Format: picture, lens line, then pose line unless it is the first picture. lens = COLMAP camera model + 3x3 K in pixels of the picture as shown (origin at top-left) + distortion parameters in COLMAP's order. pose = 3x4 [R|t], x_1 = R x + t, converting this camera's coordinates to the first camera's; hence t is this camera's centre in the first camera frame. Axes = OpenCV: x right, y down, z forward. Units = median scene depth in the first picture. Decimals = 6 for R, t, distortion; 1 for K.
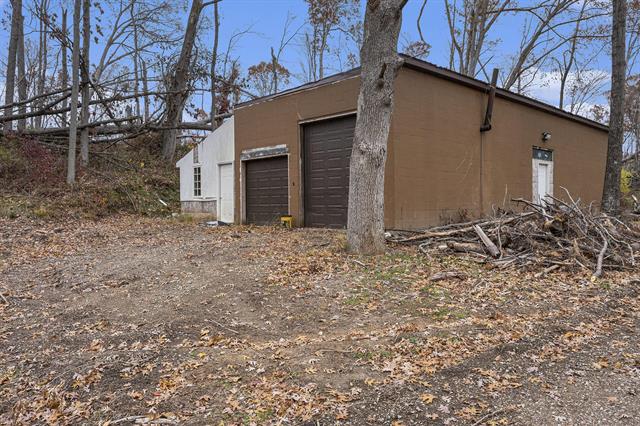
lens RADIAL K [[457.1, 0, 319.6], [0, 457.1, 210.0], [0, 0, 1]] dist [-0.006164, -0.002364]
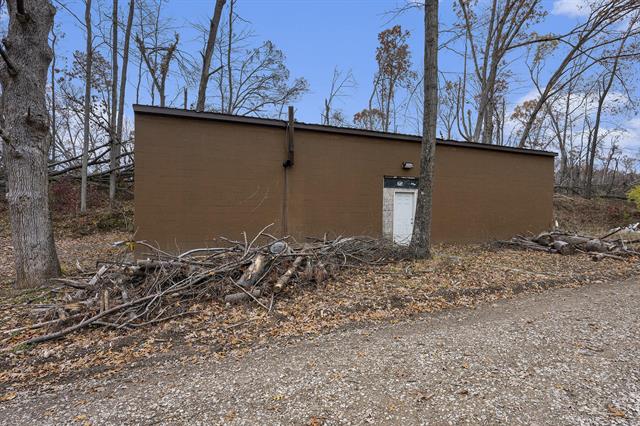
lens RADIAL K [[354.3, 0, 320.1], [0, 354.3, 216.0], [0, 0, 1]] dist [0.002277, 0.001124]
pose [[0.950343, 0.000264, -0.311205, 0.545399], [-0.006834, 0.999776, -0.020022, -0.029747], [0.311130, 0.021155, 0.950132, 0.179055]]
